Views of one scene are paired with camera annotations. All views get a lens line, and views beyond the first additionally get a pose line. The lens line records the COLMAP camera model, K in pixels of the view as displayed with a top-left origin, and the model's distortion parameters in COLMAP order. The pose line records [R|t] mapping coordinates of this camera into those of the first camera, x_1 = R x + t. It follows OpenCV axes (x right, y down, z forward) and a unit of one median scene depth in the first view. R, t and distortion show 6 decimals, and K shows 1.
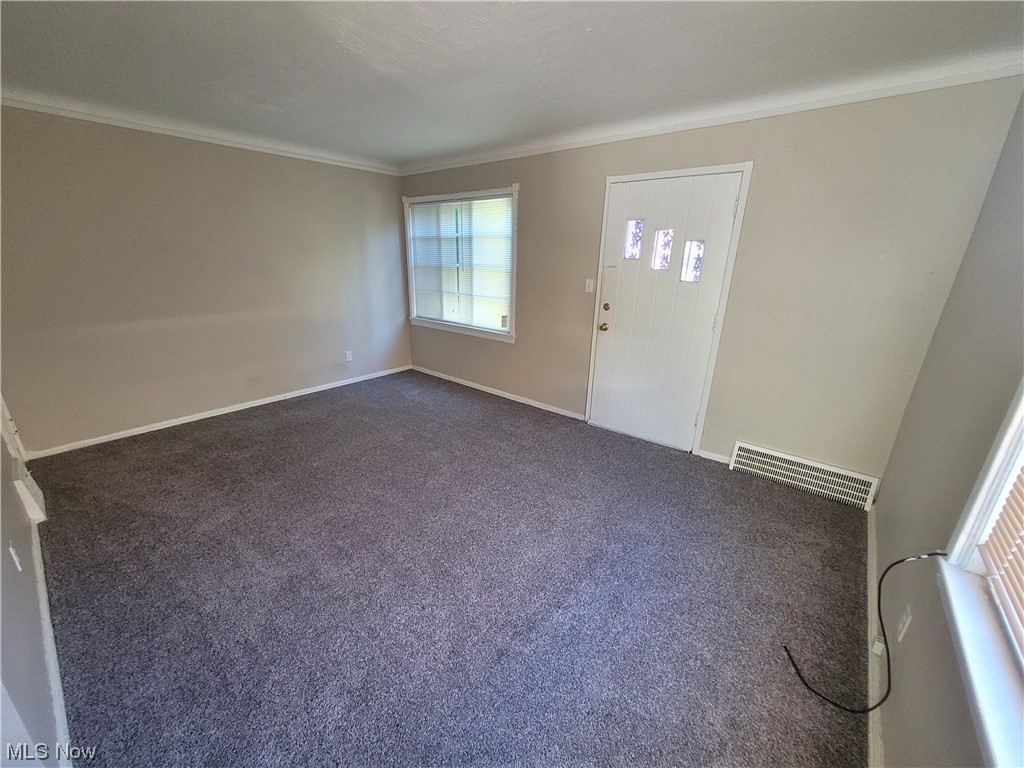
lens RADIAL K [[404.1, 0, 511.5], [0, 404.1, 386.2], [0, 0, 1]] dist [0.002808, -0.000718]
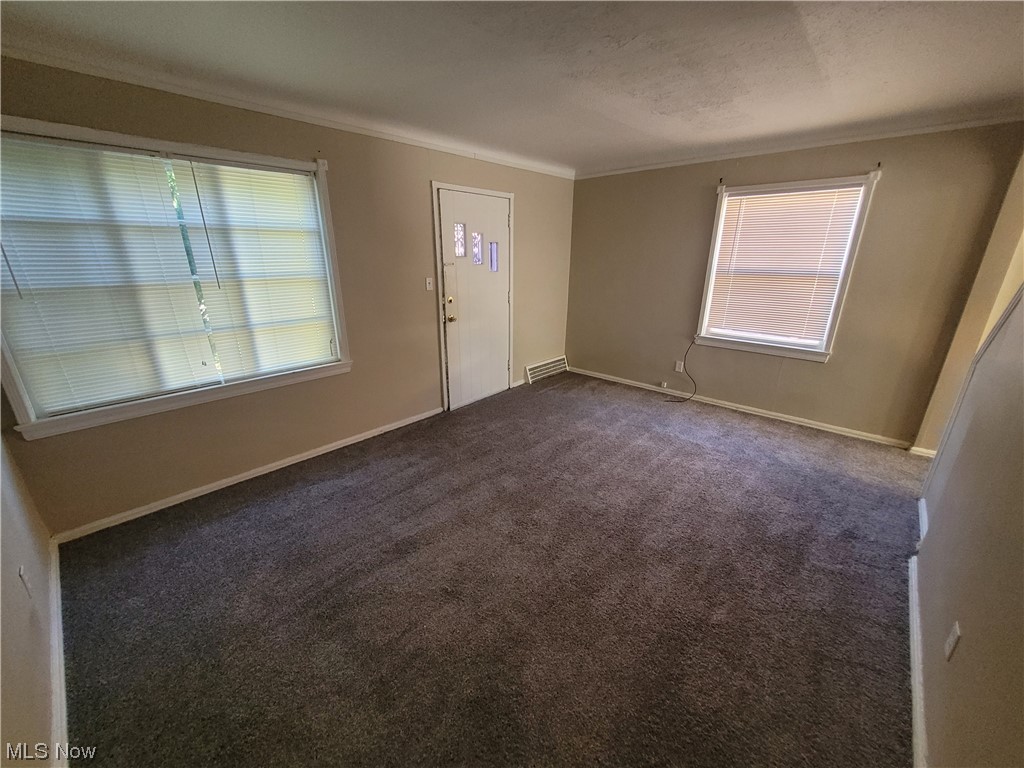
lens RADIAL K [[404.1, 0, 508.9], [0, 404.1, 384.2], [0, 0, 1]] dist [0.002808, -0.000718]
pose [[0.056300, -0.330088, 0.942270, -0.691719], [0.310390, 0.902788, 0.297711, -0.212030], [-0.948941, 0.275710, 0.153283, 0.583347]]
